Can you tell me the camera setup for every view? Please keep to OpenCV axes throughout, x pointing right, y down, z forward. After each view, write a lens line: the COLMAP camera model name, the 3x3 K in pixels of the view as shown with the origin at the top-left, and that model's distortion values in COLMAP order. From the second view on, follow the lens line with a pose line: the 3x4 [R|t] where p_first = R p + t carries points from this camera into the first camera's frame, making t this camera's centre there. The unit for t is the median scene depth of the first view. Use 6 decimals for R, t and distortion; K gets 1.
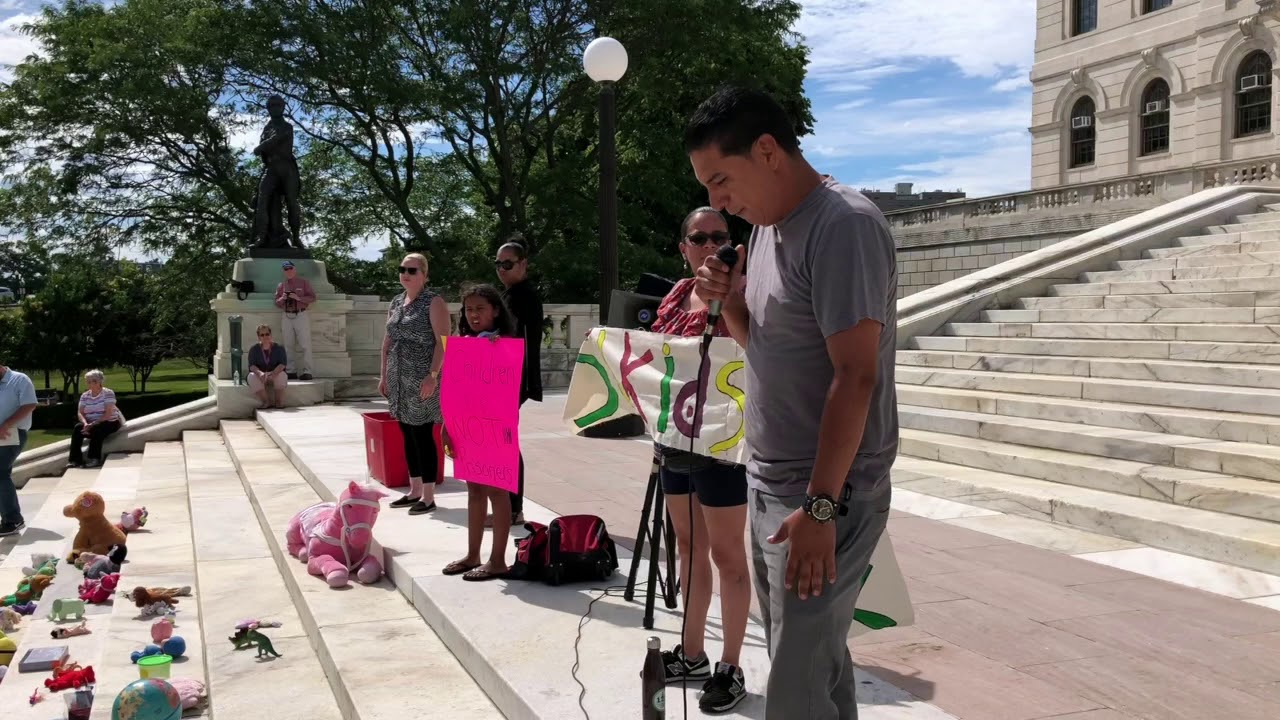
lens RADIAL K [[1214.3, 0, 637.2], [0, 1214.3, 360.7], [0, 0, 1]] dist [0.023361, -0.010427]
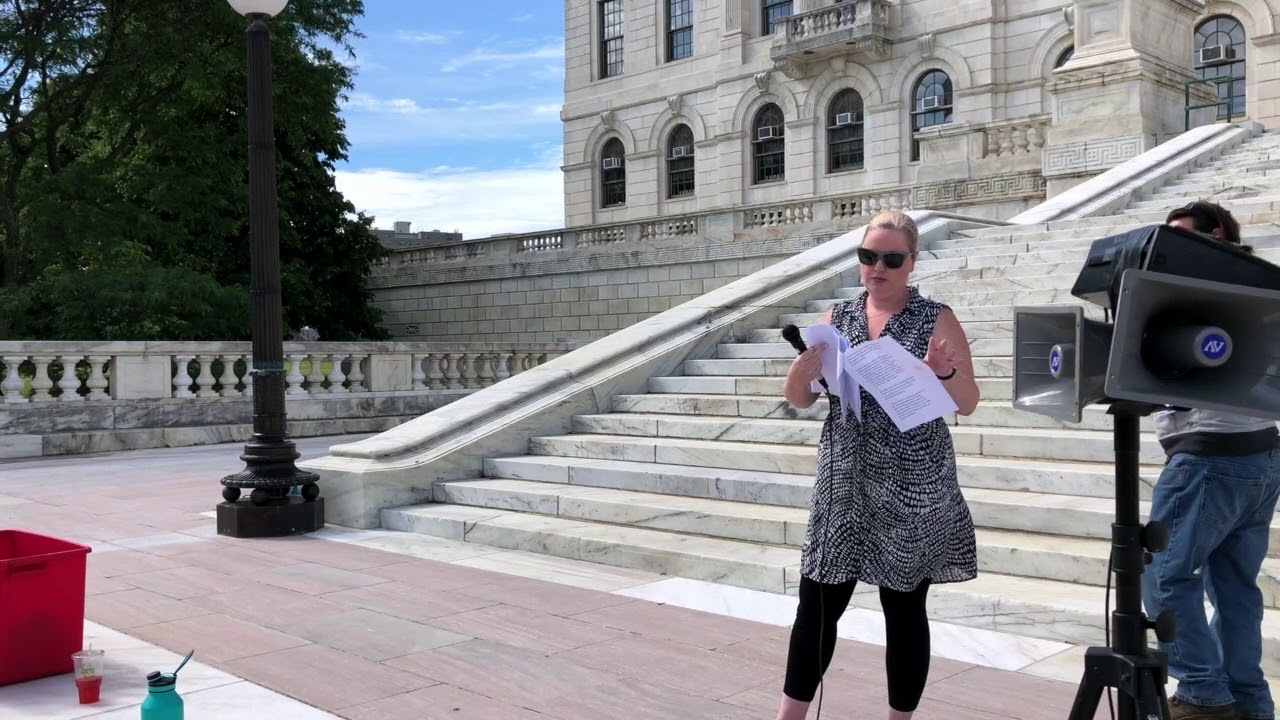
lens RADIAL K [[1206.9, 0, 638.2], [0, 1206.9, 365.5], [0, 0, 1]] dist [0.034182, -0.019873]
pose [[0.915522, -0.013895, 0.402028, -0.072390], [0.025149, 0.999425, -0.022730, -0.006981], [-0.401481, 0.030921, 0.915345, 0.201332]]
